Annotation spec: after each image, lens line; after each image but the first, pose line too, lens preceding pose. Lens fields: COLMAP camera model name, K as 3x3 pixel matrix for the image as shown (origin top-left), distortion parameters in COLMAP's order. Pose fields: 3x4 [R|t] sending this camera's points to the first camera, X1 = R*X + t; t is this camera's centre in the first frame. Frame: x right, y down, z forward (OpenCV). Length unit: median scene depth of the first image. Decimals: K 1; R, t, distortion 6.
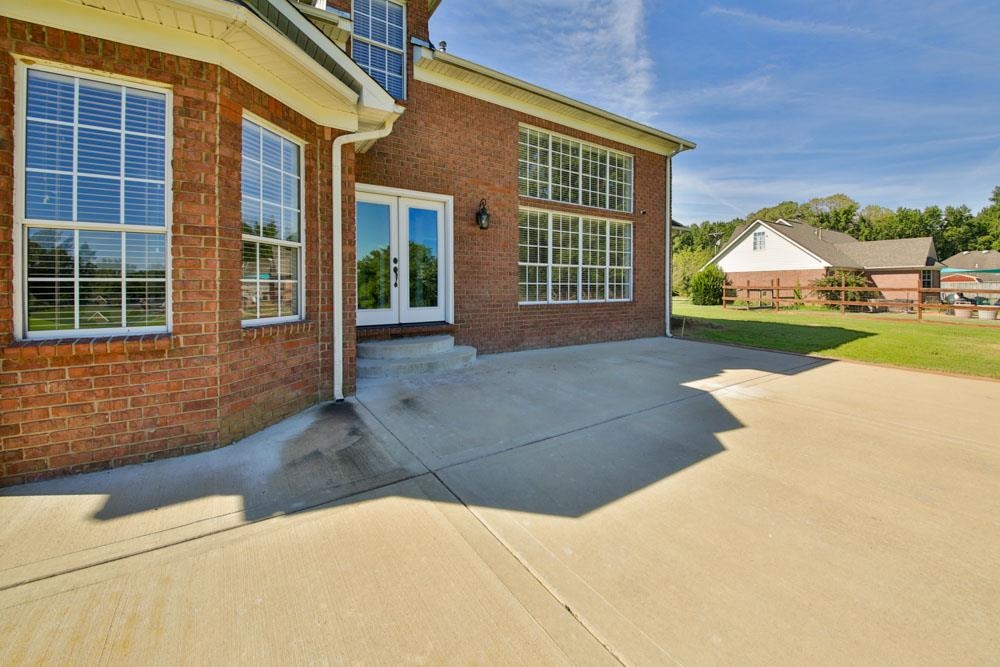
lens RADIAL K [[382.5, 0, 492.5], [0, 382.5, 287.7], [0, 0, 1]] dist [-0.021737, -0.000517]
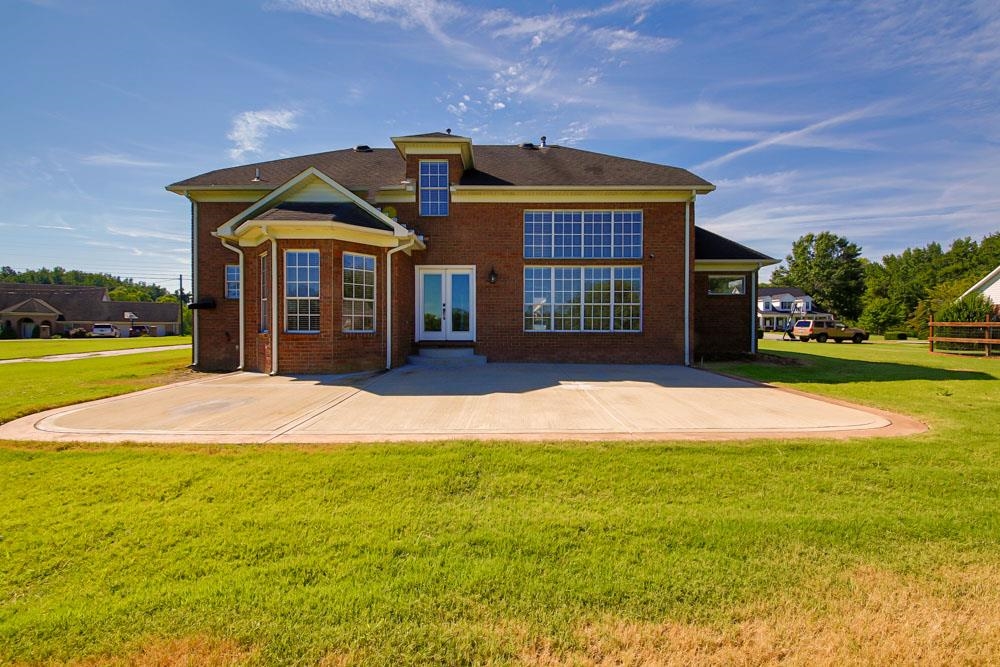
lens RADIAL K [[368.8, 0, 500.7], [0, 368.8, 328.3], [0, 0, 1]] dist [-0.023666, -0.000650]
pose [[0.822887, 0.004867, -0.568185, 0.887108], [-0.006017, 0.999982, -0.000149, 0.035125], [0.568174, 0.003541, 0.822901, -0.254859]]
